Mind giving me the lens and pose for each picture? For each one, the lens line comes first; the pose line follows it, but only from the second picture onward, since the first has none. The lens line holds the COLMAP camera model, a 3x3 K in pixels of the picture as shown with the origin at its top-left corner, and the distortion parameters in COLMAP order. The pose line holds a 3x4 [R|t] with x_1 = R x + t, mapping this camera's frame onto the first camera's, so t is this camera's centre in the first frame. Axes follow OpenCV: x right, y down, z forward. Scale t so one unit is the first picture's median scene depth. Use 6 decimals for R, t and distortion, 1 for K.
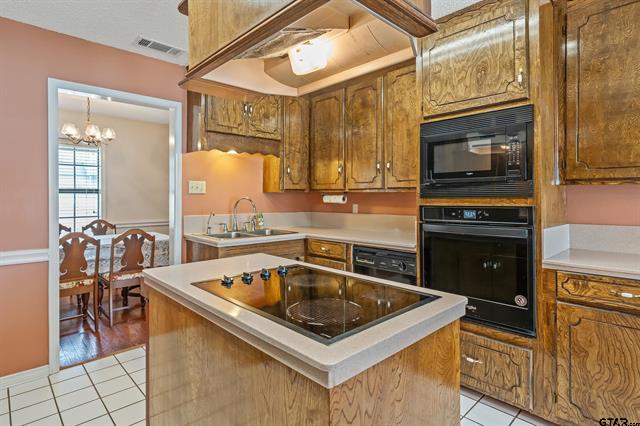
lens RADIAL K [[339.5, 0, 317.5], [0, 339.5, 200.5], [0, 0, 1]] dist [-0.001129, 0.000123]
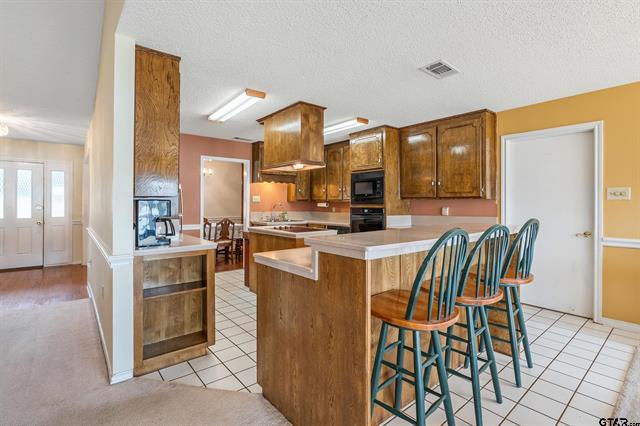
lens RADIAL K [[302.1, 0, 318.9], [0, 302.1, 204.5], [0, 0, 1]] dist [-0.001504, -0.000070]
pose [[0.997863, 0.003811, -0.065229, 0.157345], [-0.004172, 0.999977, -0.005409, 0.004456], [0.065207, 0.005670, 0.997856, -0.843968]]
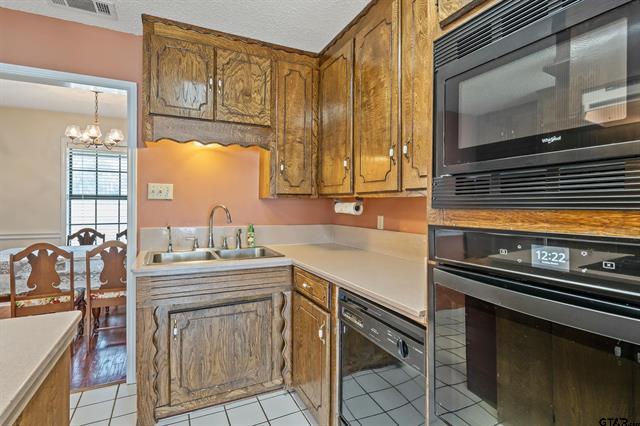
lens RADIAL K [[321.5, 0, 315.9], [0, 321.5, 207.8], [0, 0, 1]] dist [-0.002374, -0.000109]
pose [[0.949850, 0.009515, -0.312561, 0.212027], [-0.010186, 0.999948, -0.000515, -0.004336], [0.312540, 0.003673, 0.949897, 0.404182]]
